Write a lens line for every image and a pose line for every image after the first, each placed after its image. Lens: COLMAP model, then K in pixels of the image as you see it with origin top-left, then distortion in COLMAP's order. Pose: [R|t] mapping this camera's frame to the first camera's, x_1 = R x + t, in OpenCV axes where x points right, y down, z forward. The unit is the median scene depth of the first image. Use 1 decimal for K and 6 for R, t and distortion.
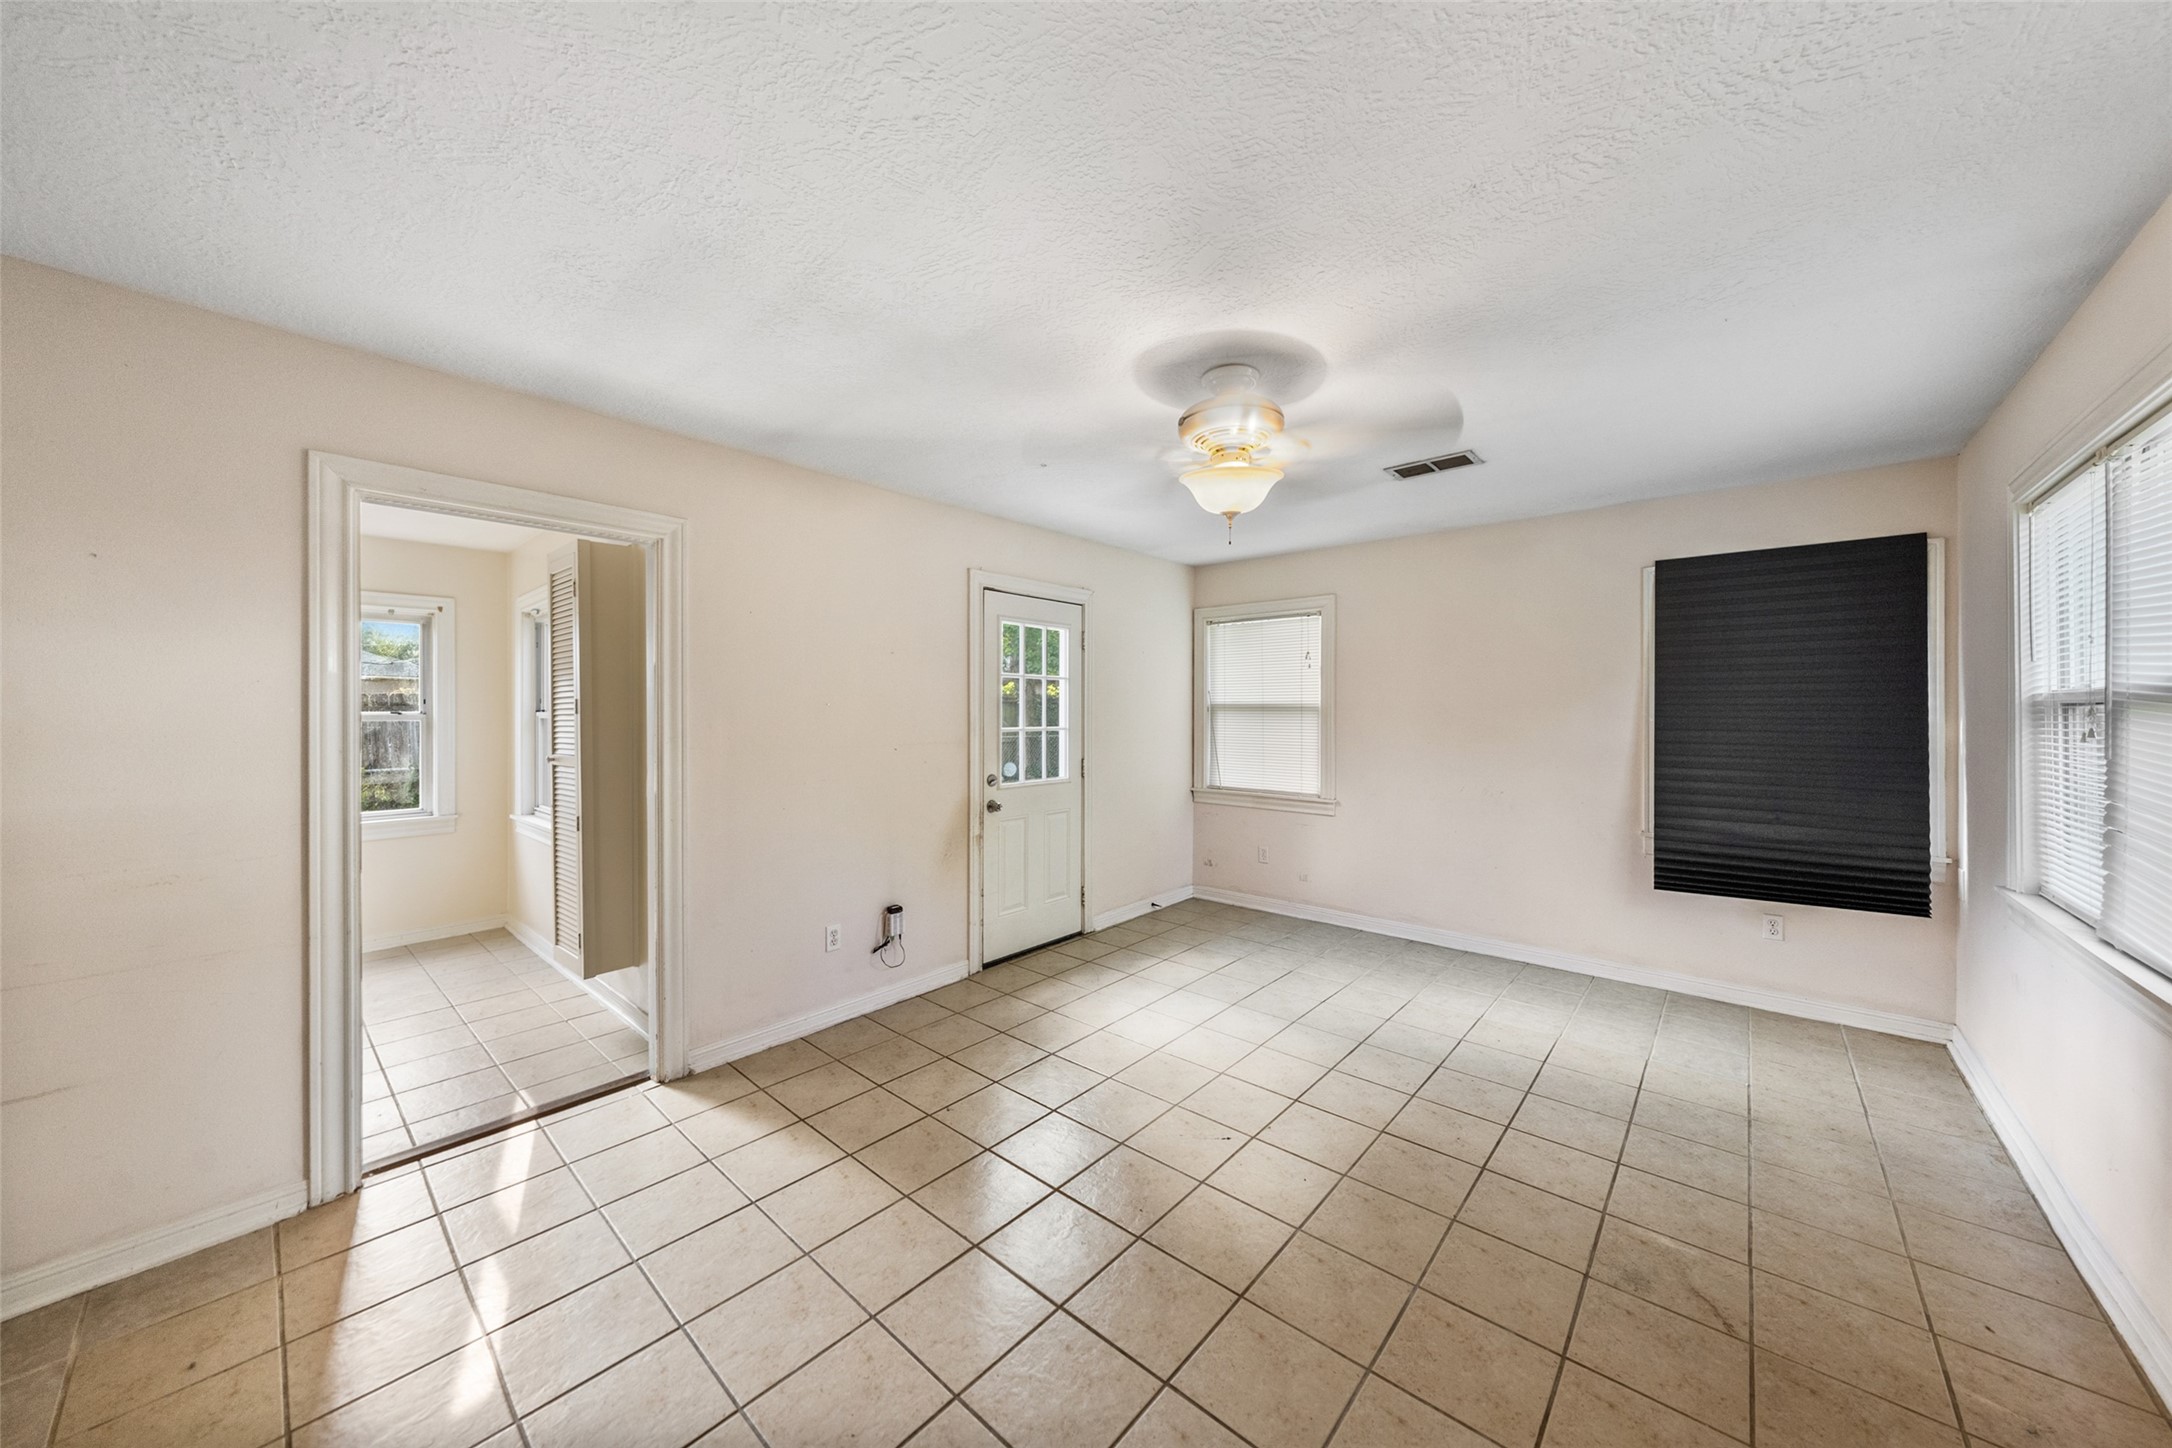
lens RADIAL K [[744.2, 0, 1085.4], [0, 744.2, 713.7], [0, 0, 1]] dist [-0.002525, -0.000071]
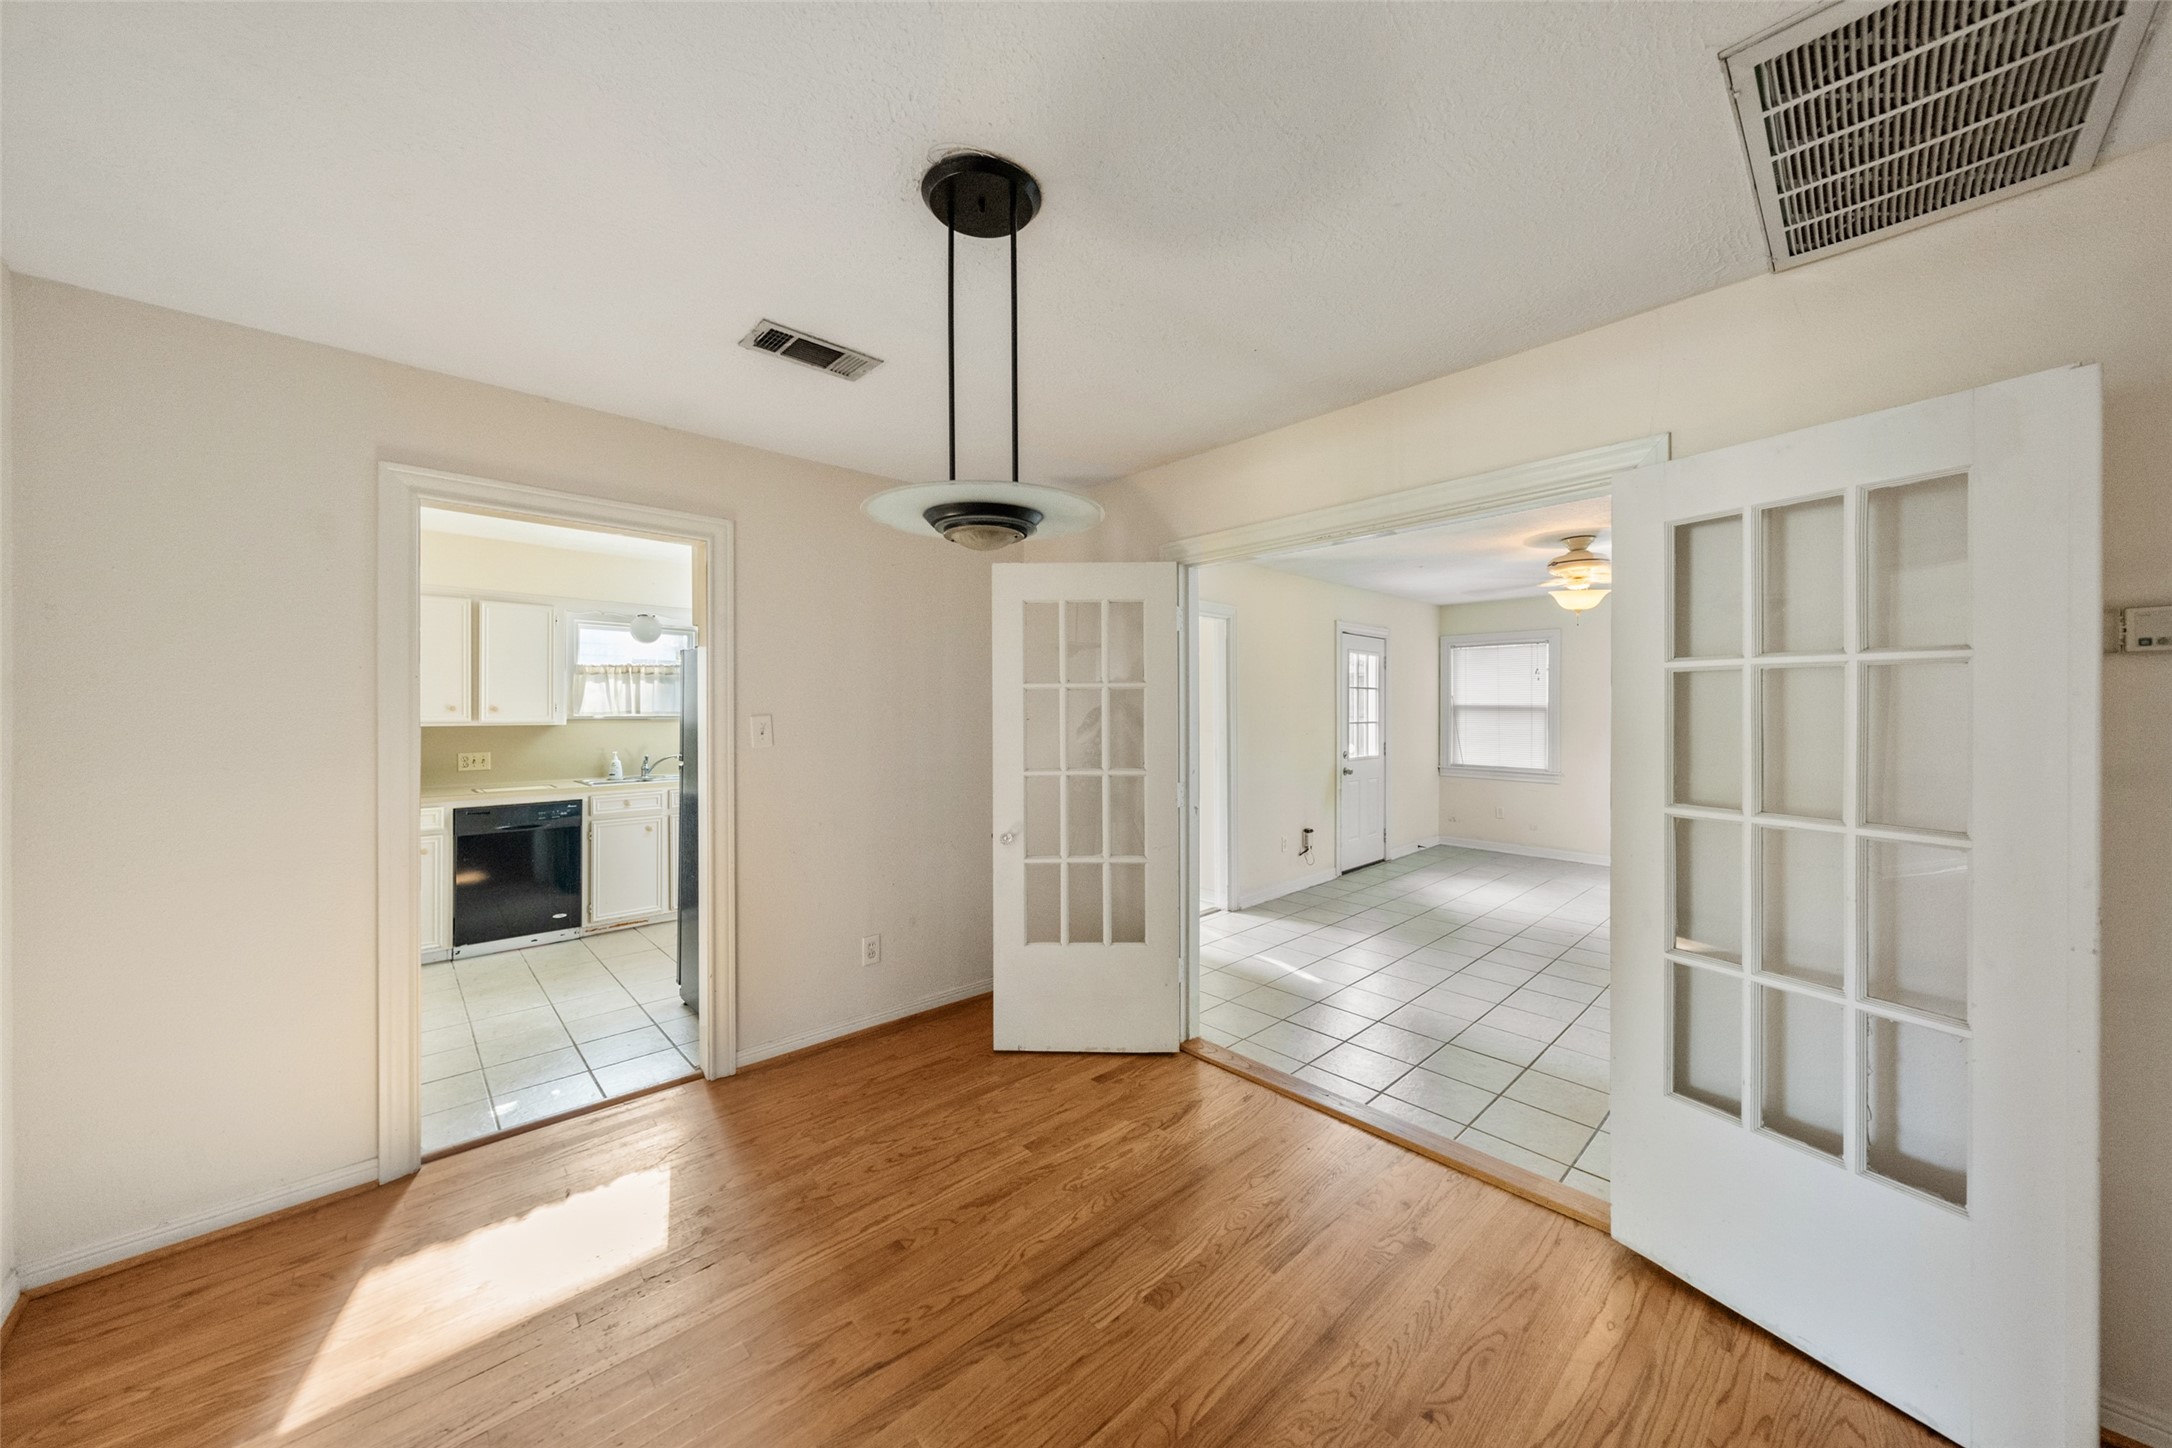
lens RADIAL K [[744.2, 0, 1085.4], [0, 744.2, 713.7], [0, 0, 1]] dist [-0.002525, -0.000071]
pose [[0.995955, -0.001439, -0.089844, -0.505727], [0.001372, 0.999999, -0.000812, 0.003425], [0.089845, 0.000685, 0.995956, -0.578953]]
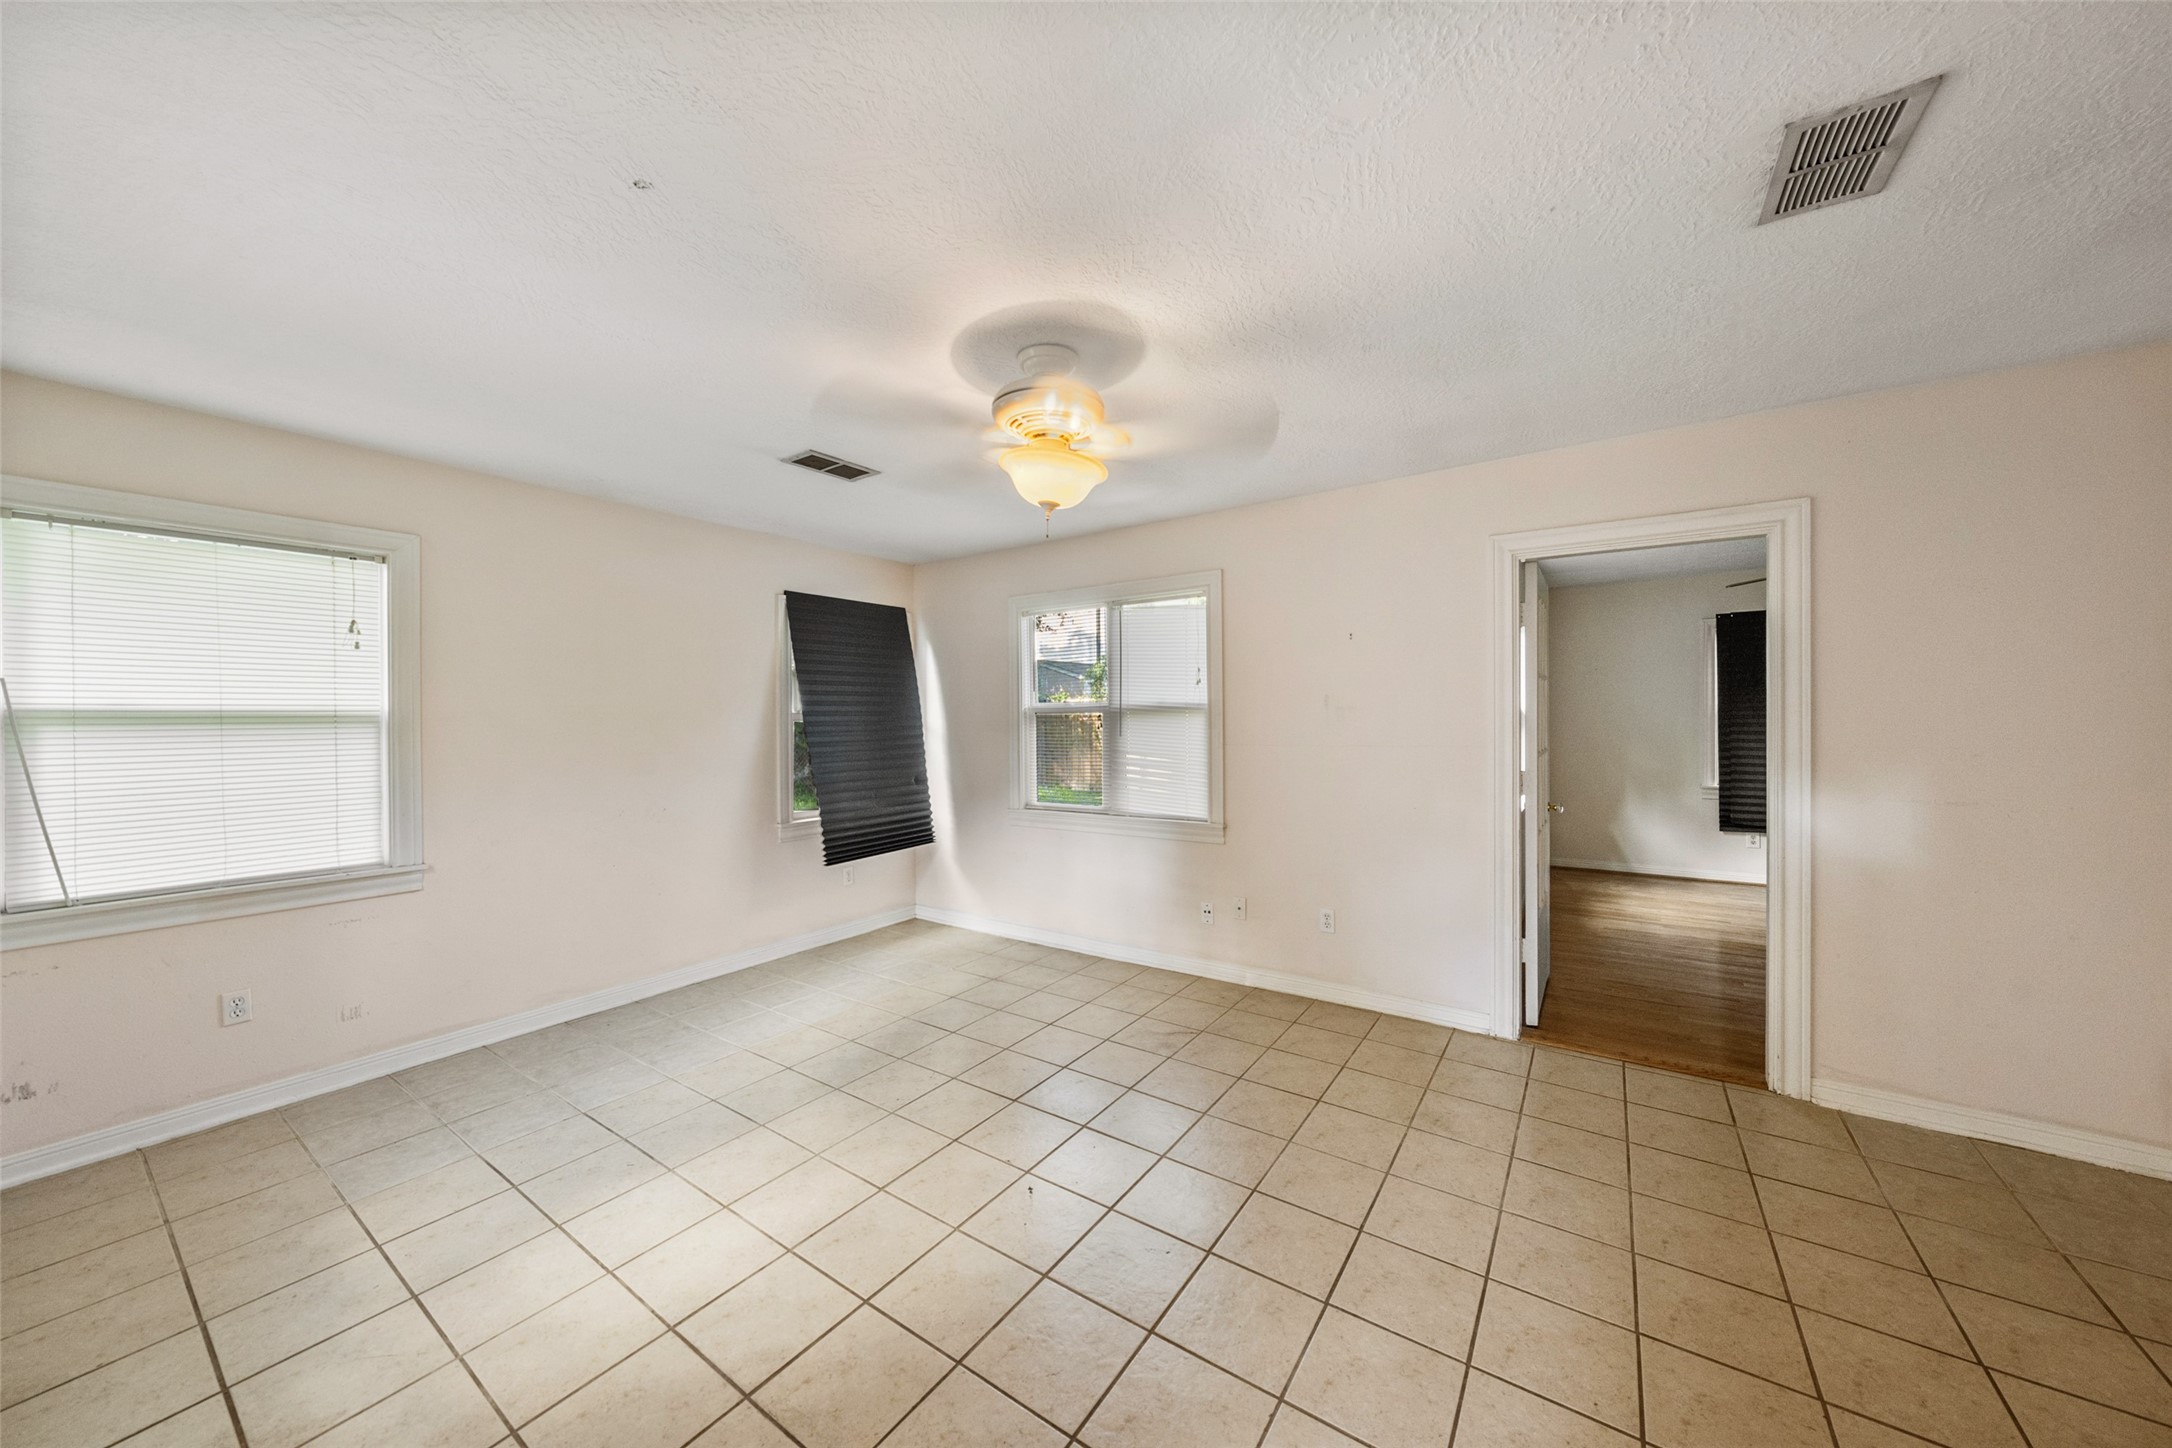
lens RADIAL K [[759.4, 0, 1086.0], [0, 759.4, 724.0], [0, 0, 1]] dist [0.000182, 0.000026]
pose [[-0.120617, -0.009206, 0.992656, -0.411142], [0.013648, 0.999847, 0.010931, -0.001850], [-0.992605, 0.014866, -0.120473, 0.582752]]
